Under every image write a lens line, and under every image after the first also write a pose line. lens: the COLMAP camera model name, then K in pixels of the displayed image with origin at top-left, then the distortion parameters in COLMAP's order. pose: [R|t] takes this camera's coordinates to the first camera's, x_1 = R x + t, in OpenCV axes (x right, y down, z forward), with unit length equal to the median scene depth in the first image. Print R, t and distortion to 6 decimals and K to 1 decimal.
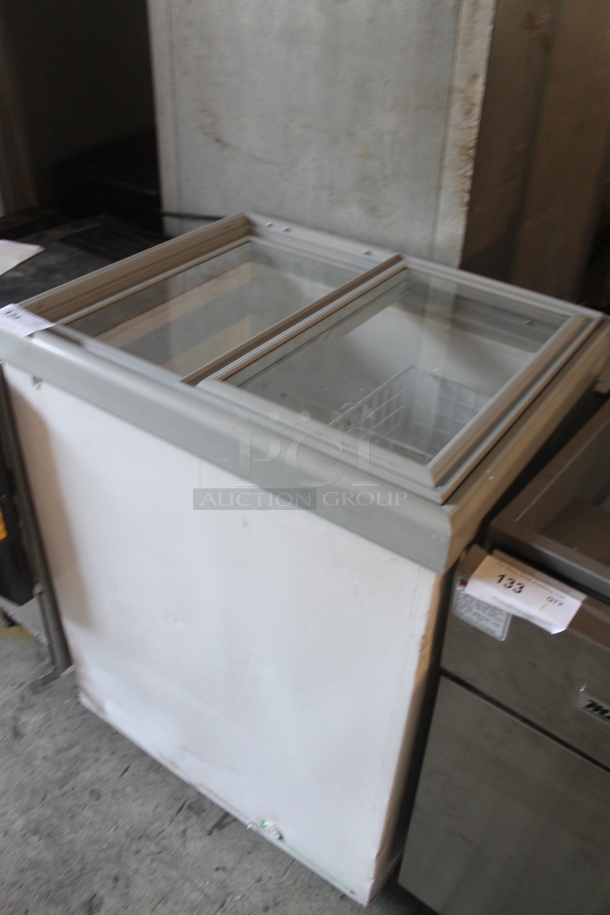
lens RADIAL K [[775.6, 0, 308.7], [0, 775.6, 456.6], [0, 0, 1]] dist [-0.169369, 0.150751]
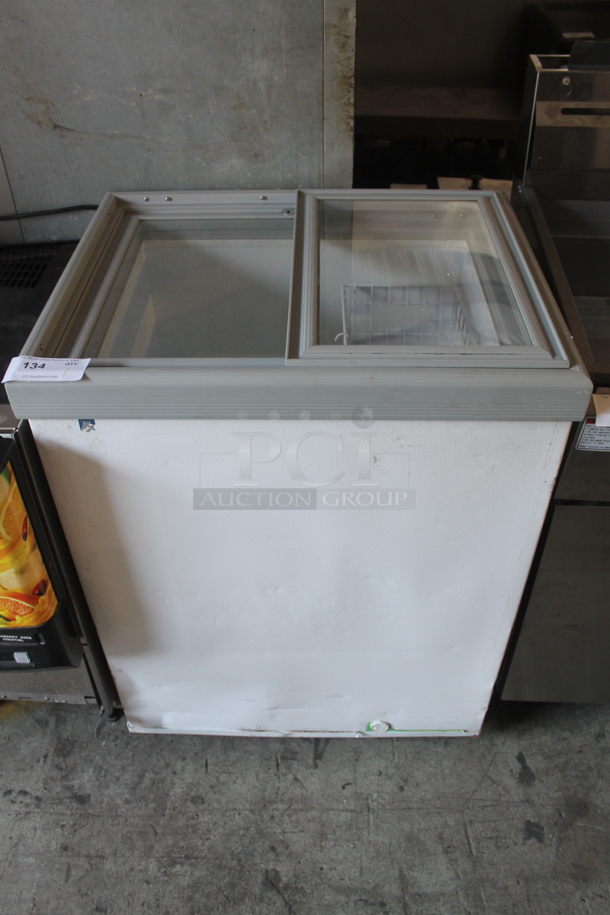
lens RADIAL K [[775.6, 0, 308.7], [0, 775.6, 456.6], [0, 0, 1]] dist [-0.169369, 0.150751]
pose [[0.825863, -0.405352, 0.391970, -0.402555], [0.363685, 0.914145, 0.179087, -0.102222], [-0.430910, -0.005348, 0.902379, 0.034298]]
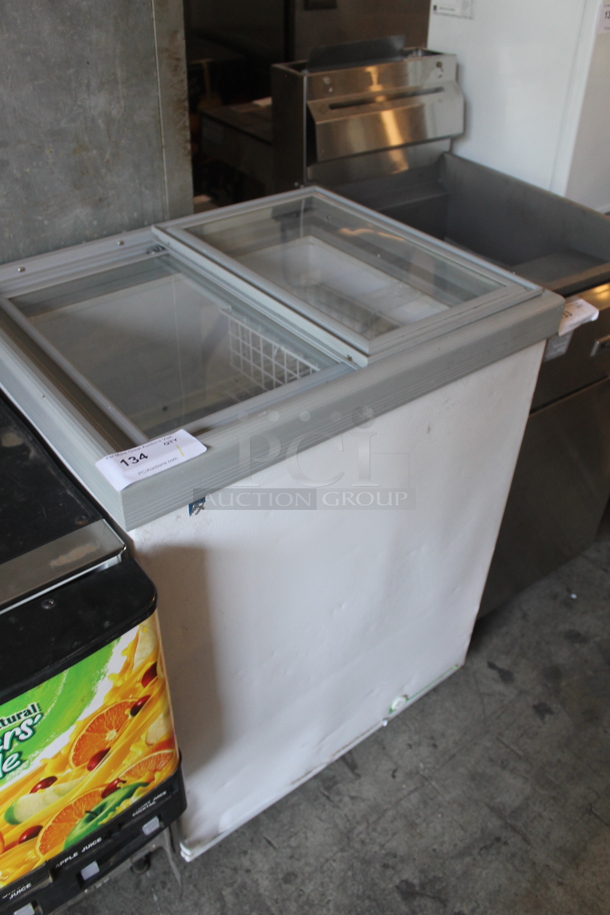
lens RADIAL K [[775.6, 0, 308.7], [0, 775.6, 456.6], [0, 0, 1]] dist [-0.169369, 0.150751]
pose [[0.282127, -0.616108, 0.735401, -0.689174], [0.552587, 0.730973, 0.400406, -0.306048], [-0.784252, 0.293408, 0.546681, 0.355680]]
